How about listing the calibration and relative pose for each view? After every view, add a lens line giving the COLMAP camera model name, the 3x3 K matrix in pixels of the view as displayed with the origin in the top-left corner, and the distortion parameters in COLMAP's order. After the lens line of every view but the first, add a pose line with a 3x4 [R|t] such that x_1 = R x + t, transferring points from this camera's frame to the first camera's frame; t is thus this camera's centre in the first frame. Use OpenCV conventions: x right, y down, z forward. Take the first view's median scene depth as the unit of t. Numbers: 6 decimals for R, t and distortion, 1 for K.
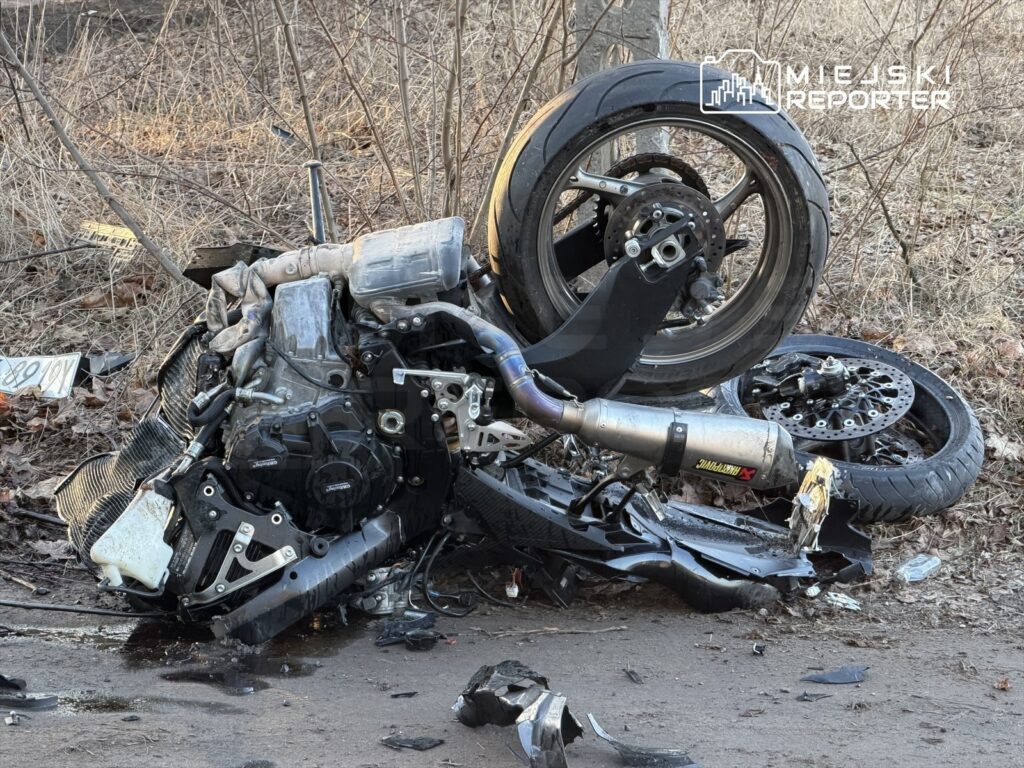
lens RADIAL K [[3313.6, 0, 512.0], [0, 3313.6, 384.0], [0, 0, 1]] dist [0.243603, -0.101095]
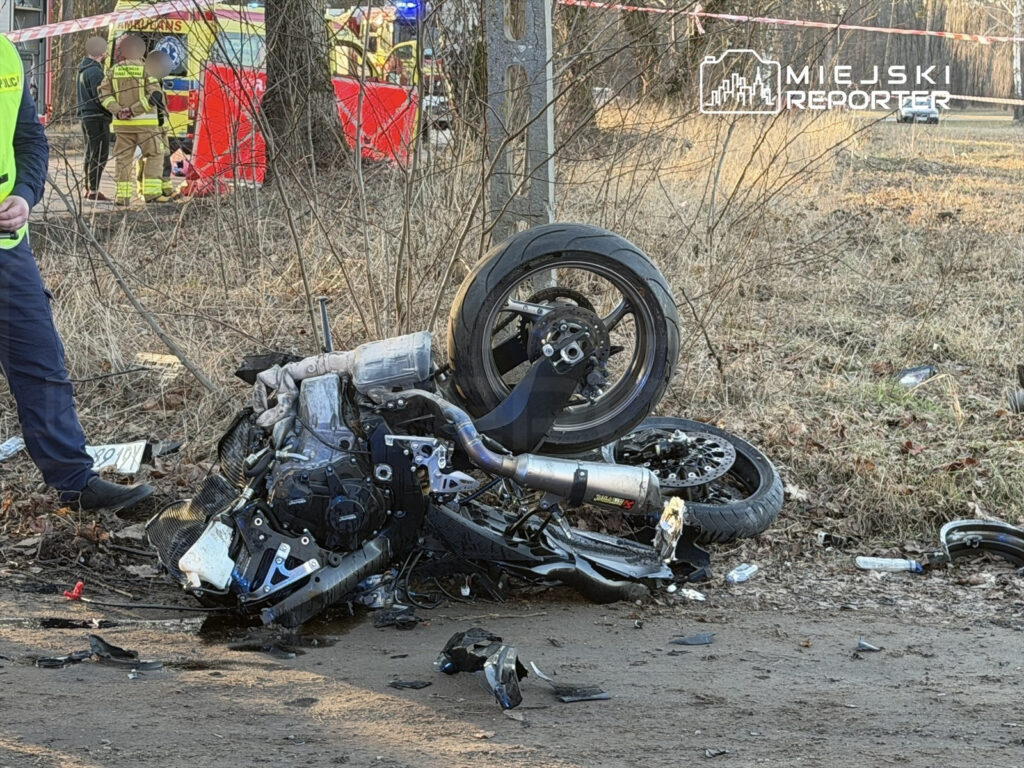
lens RADIAL K [[2547.2, 0, 512.0], [0, 2547.2, 384.0], [0, 0, 1]] dist [0.168089, -0.241322]
pose [[0.998496, -0.013772, 0.053058, -0.038062], [0.016503, 0.998543, -0.051385, 0.030402], [-0.052273, 0.052184, 0.997268, -0.113703]]
